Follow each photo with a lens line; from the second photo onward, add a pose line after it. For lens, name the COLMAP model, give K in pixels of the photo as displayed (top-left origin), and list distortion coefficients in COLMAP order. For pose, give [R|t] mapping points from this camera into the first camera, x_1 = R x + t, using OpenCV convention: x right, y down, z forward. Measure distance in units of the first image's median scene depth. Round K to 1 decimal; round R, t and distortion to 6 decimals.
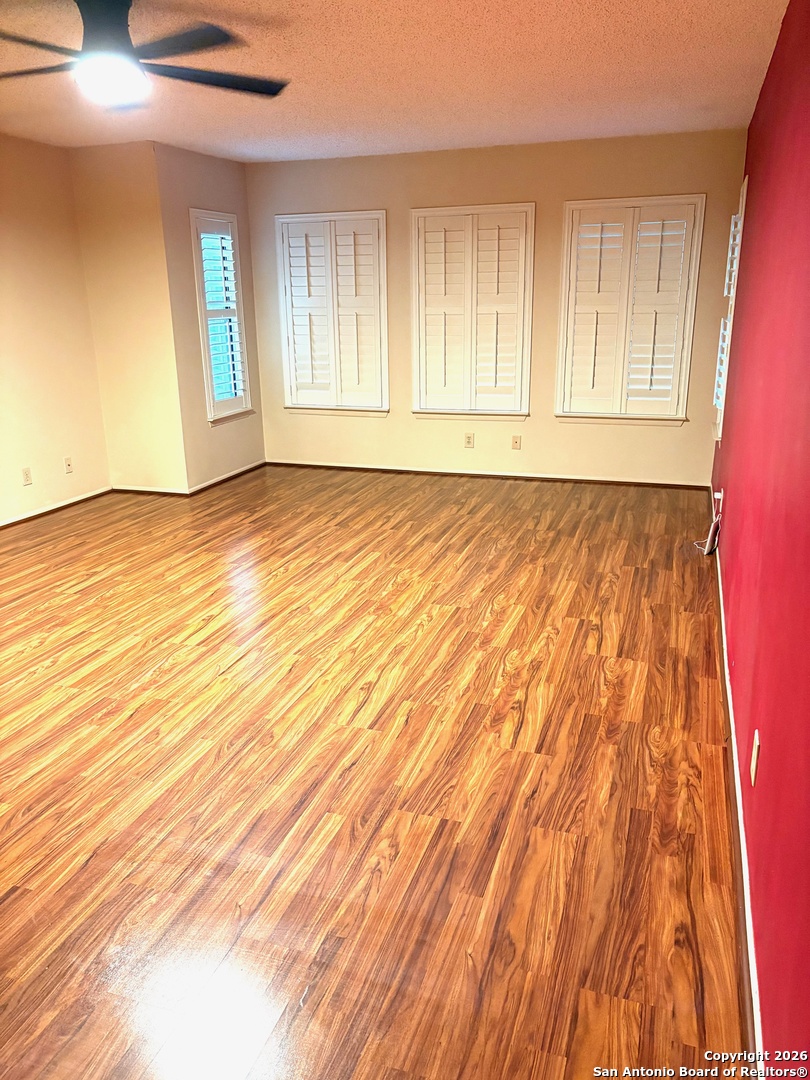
lens RADIAL K [[810.7, 0, 405.0], [0, 810.7, 540.0], [0, 0, 1]] dist [0.103277, -0.154115]
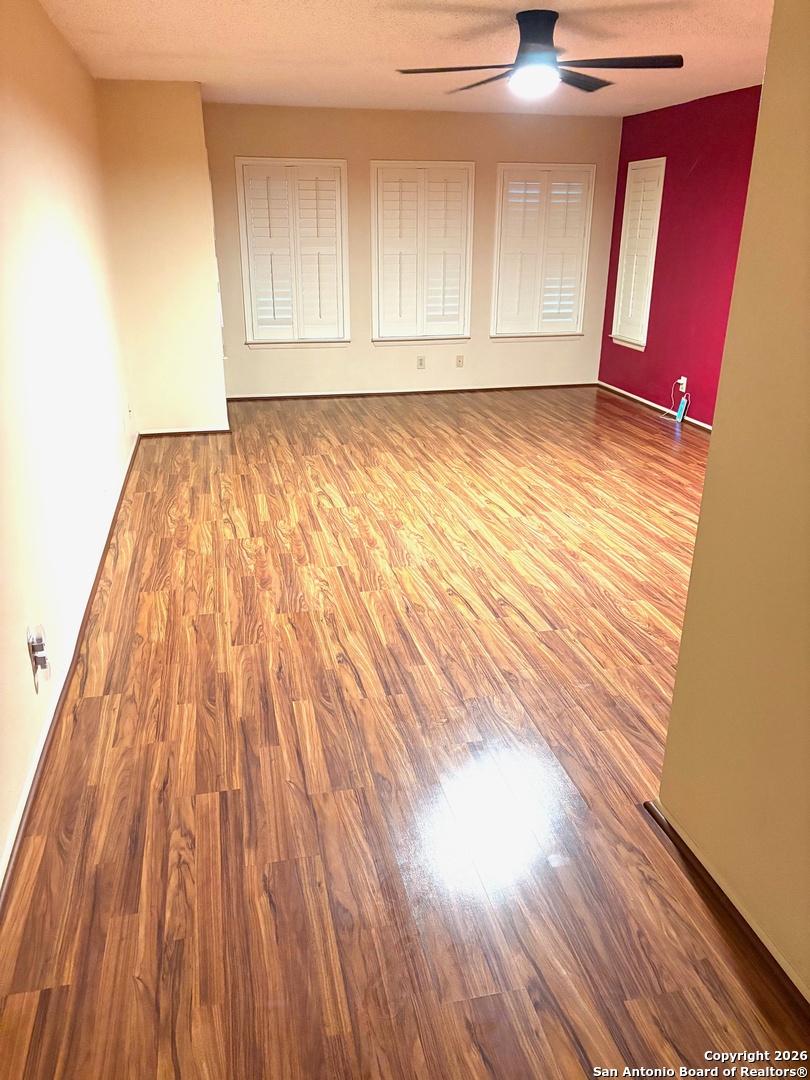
lens RADIAL K [[810.7, 0, 405.0], [0, 810.7, 540.0], [0, 0, 1]] dist [0.103277, -0.154115]
pose [[0.851809, -0.173655, 0.494232, -0.878470], [0.134458, 0.984326, 0.114117, -0.008804], [-0.506302, -0.030753, 0.861808, -0.038430]]
